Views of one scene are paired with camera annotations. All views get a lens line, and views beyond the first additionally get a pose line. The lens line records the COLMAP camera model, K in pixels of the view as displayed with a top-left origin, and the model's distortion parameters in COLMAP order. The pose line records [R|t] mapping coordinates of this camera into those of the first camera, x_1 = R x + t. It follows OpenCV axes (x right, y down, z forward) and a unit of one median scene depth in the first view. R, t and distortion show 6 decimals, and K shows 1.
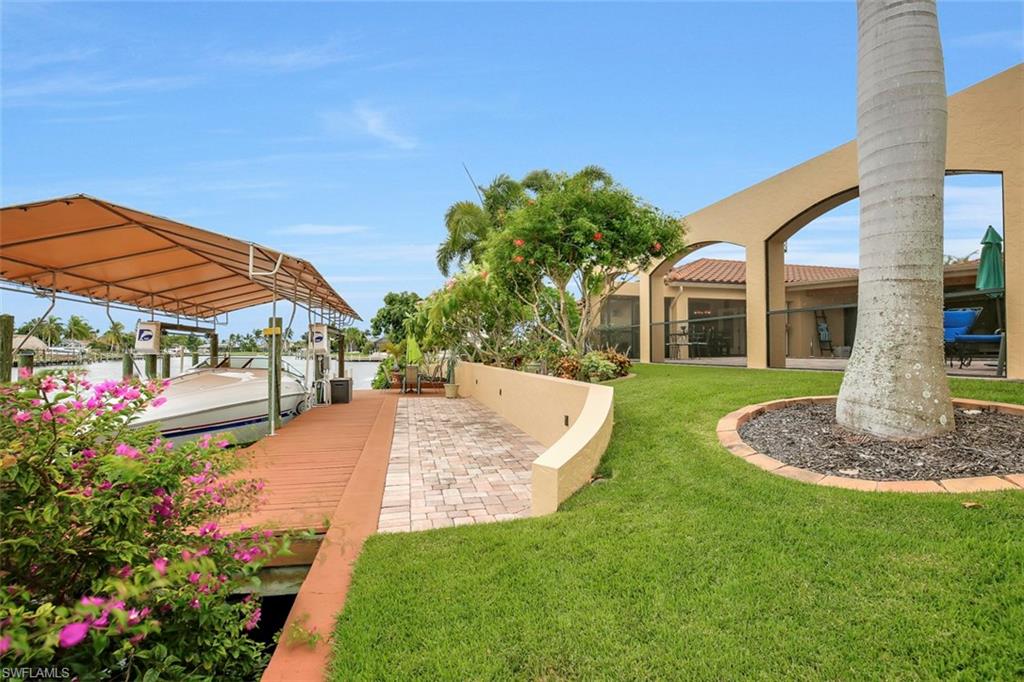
lens RADIAL K [[467.8, 0, 512.0], [0, 467.8, 341.0], [0, 0, 1]] dist [-0.002354, -0.000264]
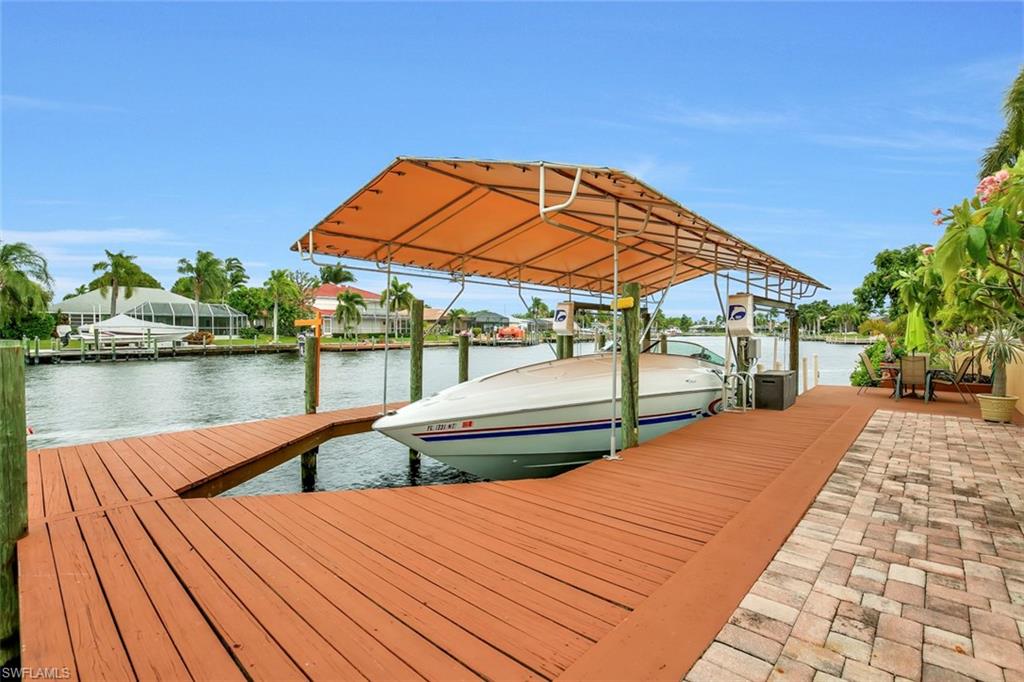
lens RADIAL K [[457.7, 0, 525.5], [0, 457.7, 343.3], [0, 0, 1]] dist [-0.003198, -0.012791]
pose [[0.580609, 0.021408, -0.813901, -0.030751], [0.017284, 0.999105, 0.038609, 0.006048], [0.813999, -0.036484, 0.579719, 0.318021]]
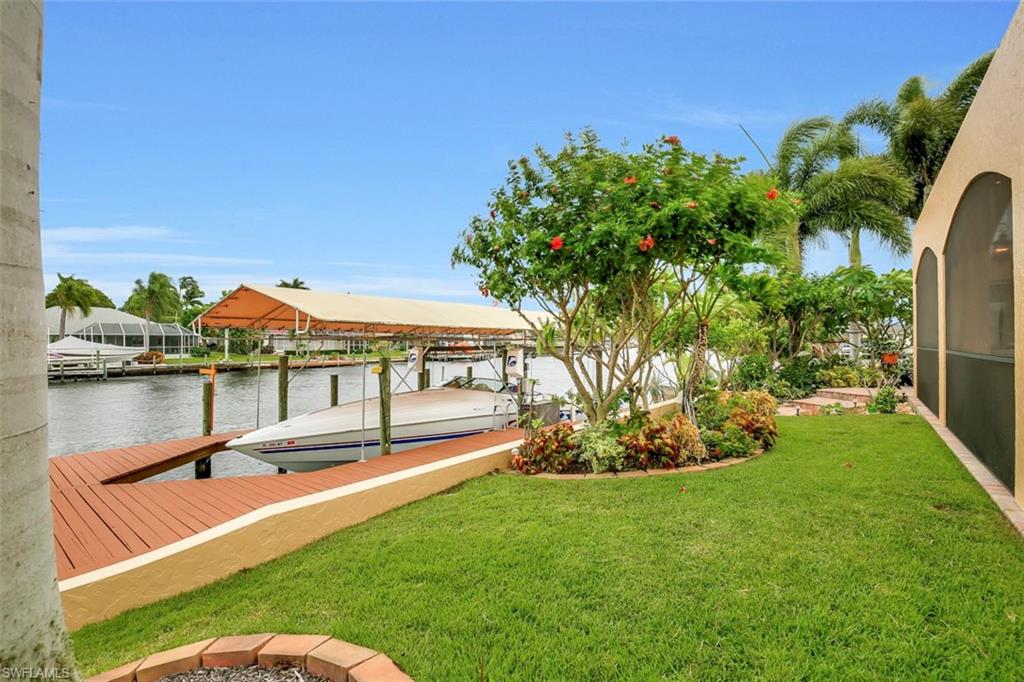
lens RADIAL K [[467.8, 0, 512.0], [0, 467.8, 341.0], [0, 0, 1]] dist [-0.002354, -0.000264]
pose [[0.604718, -0.002882, -0.796435, 0.405780], [0.021346, 0.999693, 0.012589, -0.066571], [0.796154, -0.024614, 0.604593, 0.365518]]
